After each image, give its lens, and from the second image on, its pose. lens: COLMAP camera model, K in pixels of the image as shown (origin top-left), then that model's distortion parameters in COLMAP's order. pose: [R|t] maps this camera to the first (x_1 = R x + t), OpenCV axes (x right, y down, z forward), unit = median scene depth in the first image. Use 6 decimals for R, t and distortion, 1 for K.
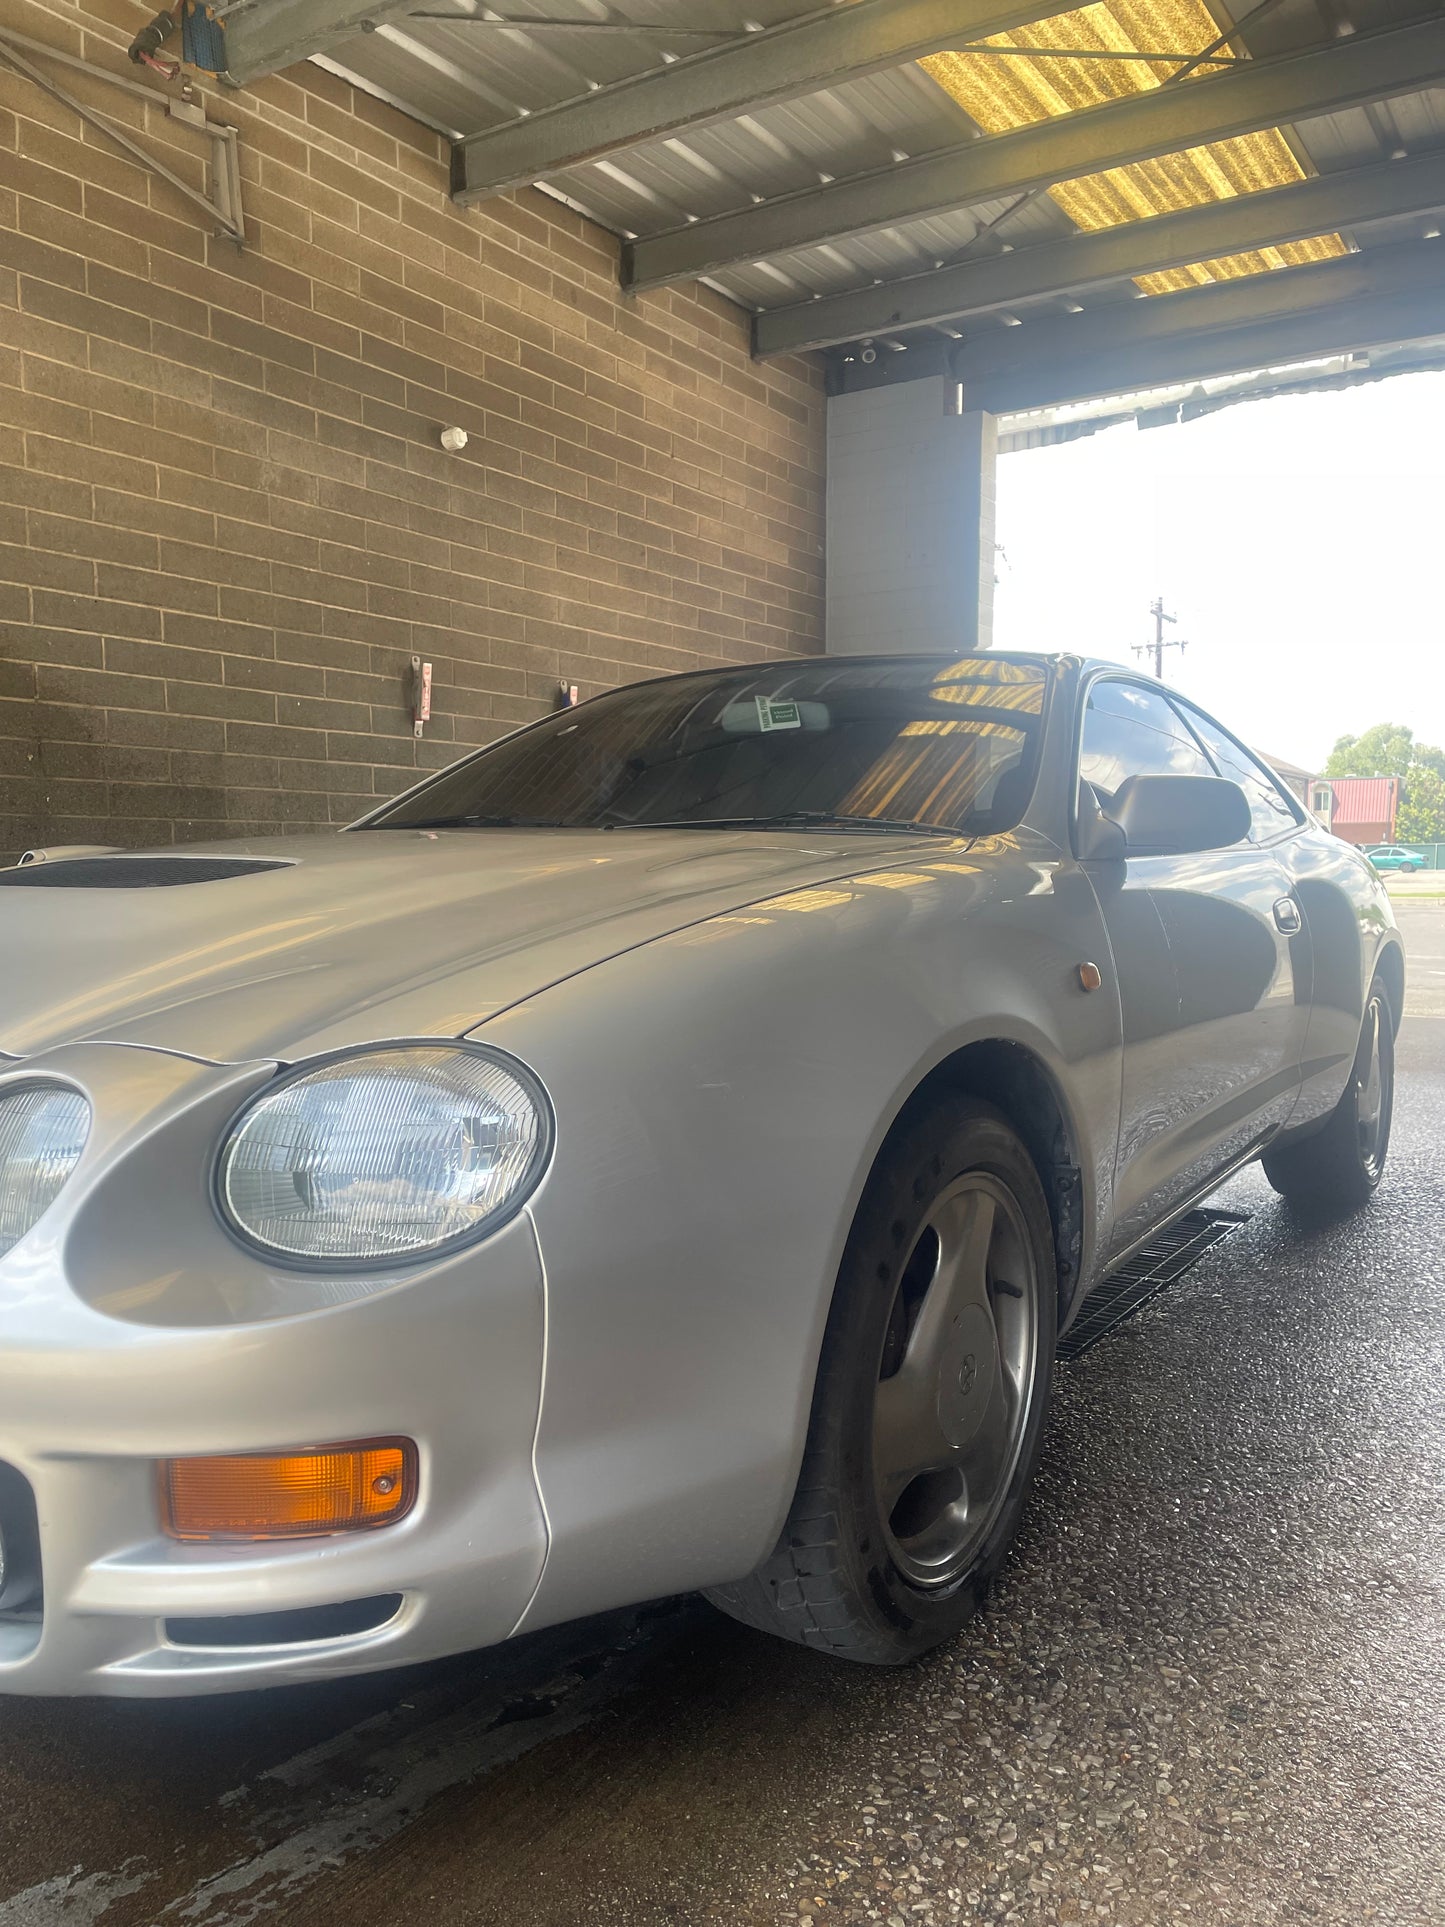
lens RADIAL K [[1457.4, 0, 709.6], [0, 1457.4, 958.9], [0, 0, 1]] dist [0.096204, -0.121666]
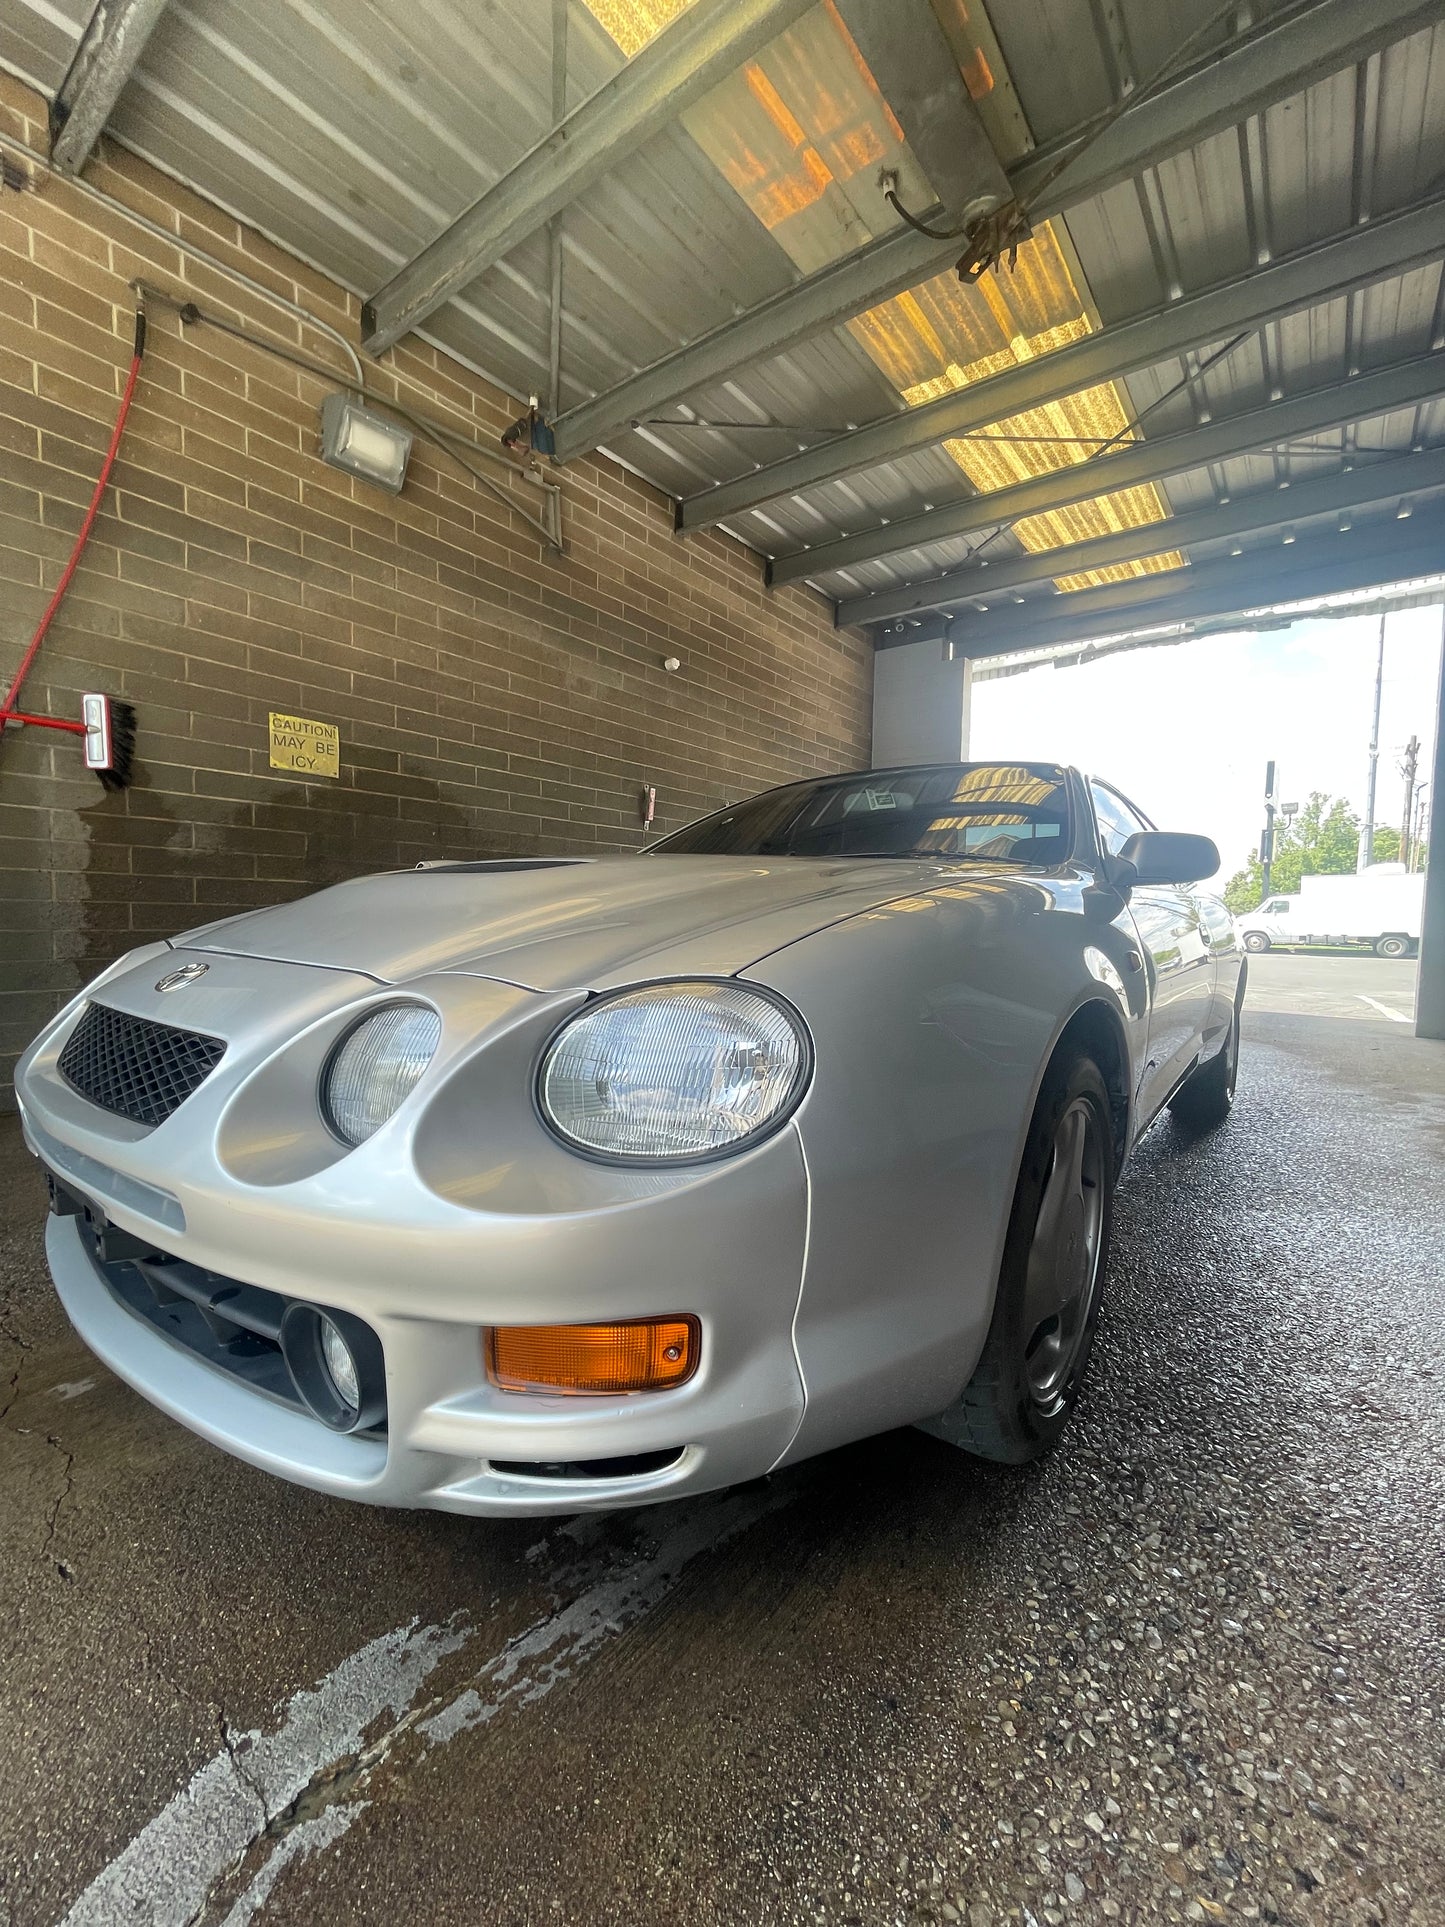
lens RADIAL K [[767.6, 0, 727.1], [0, 767.6, 955.2], [0, 0, 1]] dist [-0.002003, -0.000301]
pose [[0.997148, 0.024995, -0.071218, -0.066338], [-0.026305, 0.999500, -0.017520, 0.024341], [0.070745, 0.019343, 0.997307, 0.183309]]
